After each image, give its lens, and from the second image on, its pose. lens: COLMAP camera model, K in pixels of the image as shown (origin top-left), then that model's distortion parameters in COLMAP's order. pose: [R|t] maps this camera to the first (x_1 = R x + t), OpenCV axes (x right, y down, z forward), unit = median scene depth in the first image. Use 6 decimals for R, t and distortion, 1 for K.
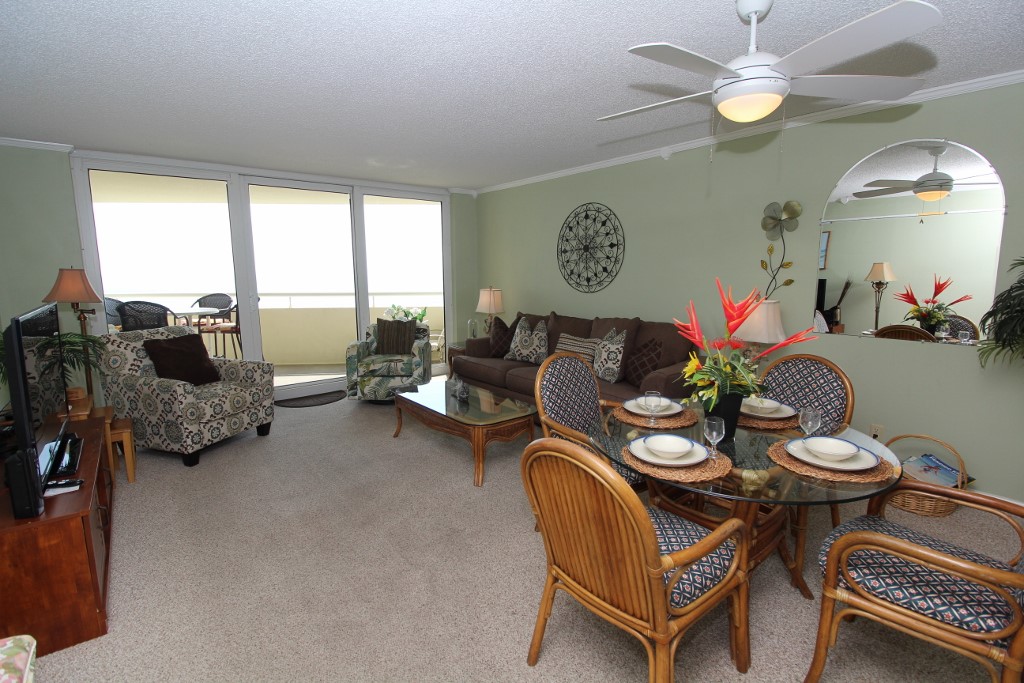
lens RADIAL K [[475.9, 0, 513.3], [0, 475.9, 340.6], [0, 0, 1]] dist [-0.008445, -0.001671]
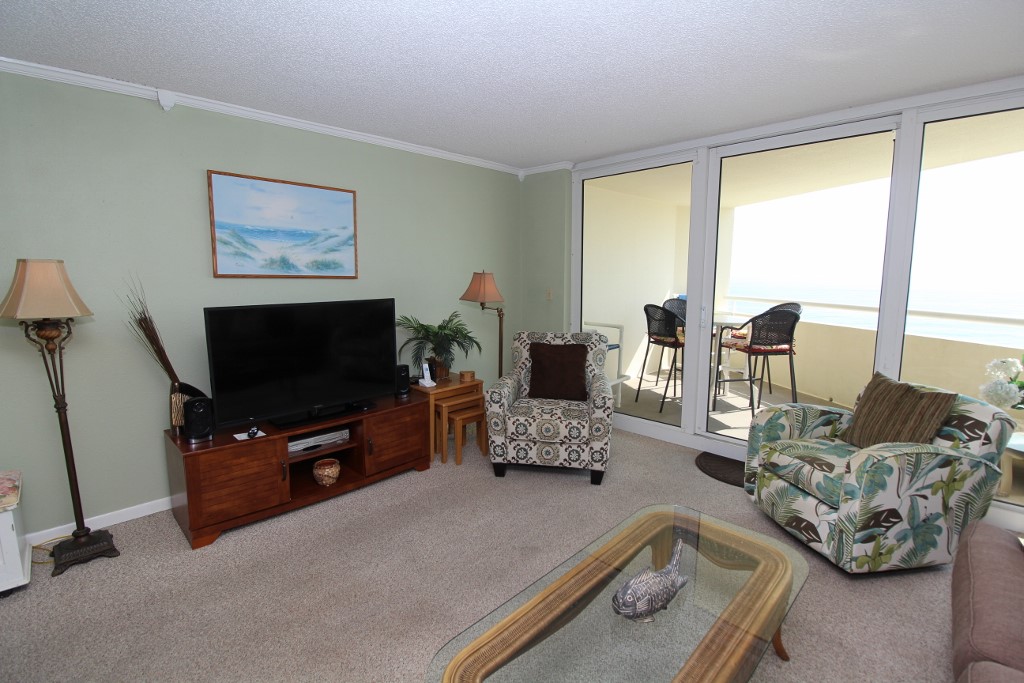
lens RADIAL K [[475.9, 0, 513.4], [0, 475.9, 341.5], [0, 0, 1]] dist [-0.008445, -0.001671]
pose [[0.110828, 0.142856, -0.983519, 0.179112], [-0.148392, 0.980900, 0.125755, -0.097869], [0.982699, 0.132009, 0.129910, 0.642039]]
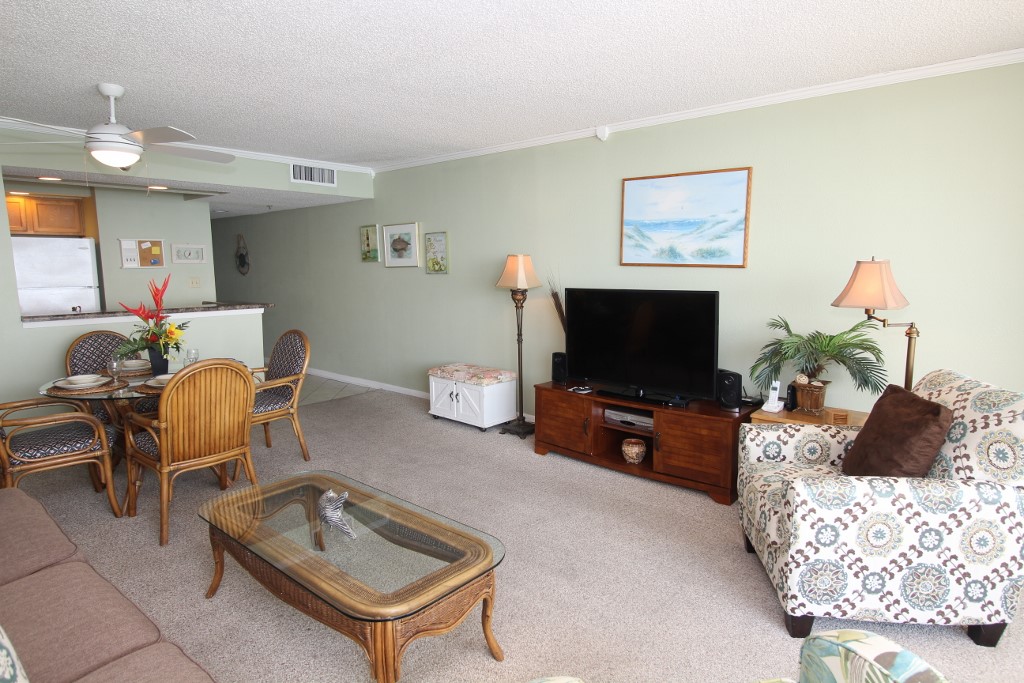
lens RADIAL K [[598.5, 0, 514.8], [0, 598.5, 343.4], [0, 0, 1]] dist [-0.017244, -0.000856]
pose [[-0.987097, 0.032498, -0.156792, -0.163707], [-0.013328, 0.959115, 0.282701, -0.193694], [0.159568, 0.281143, -0.946307, 1.246954]]
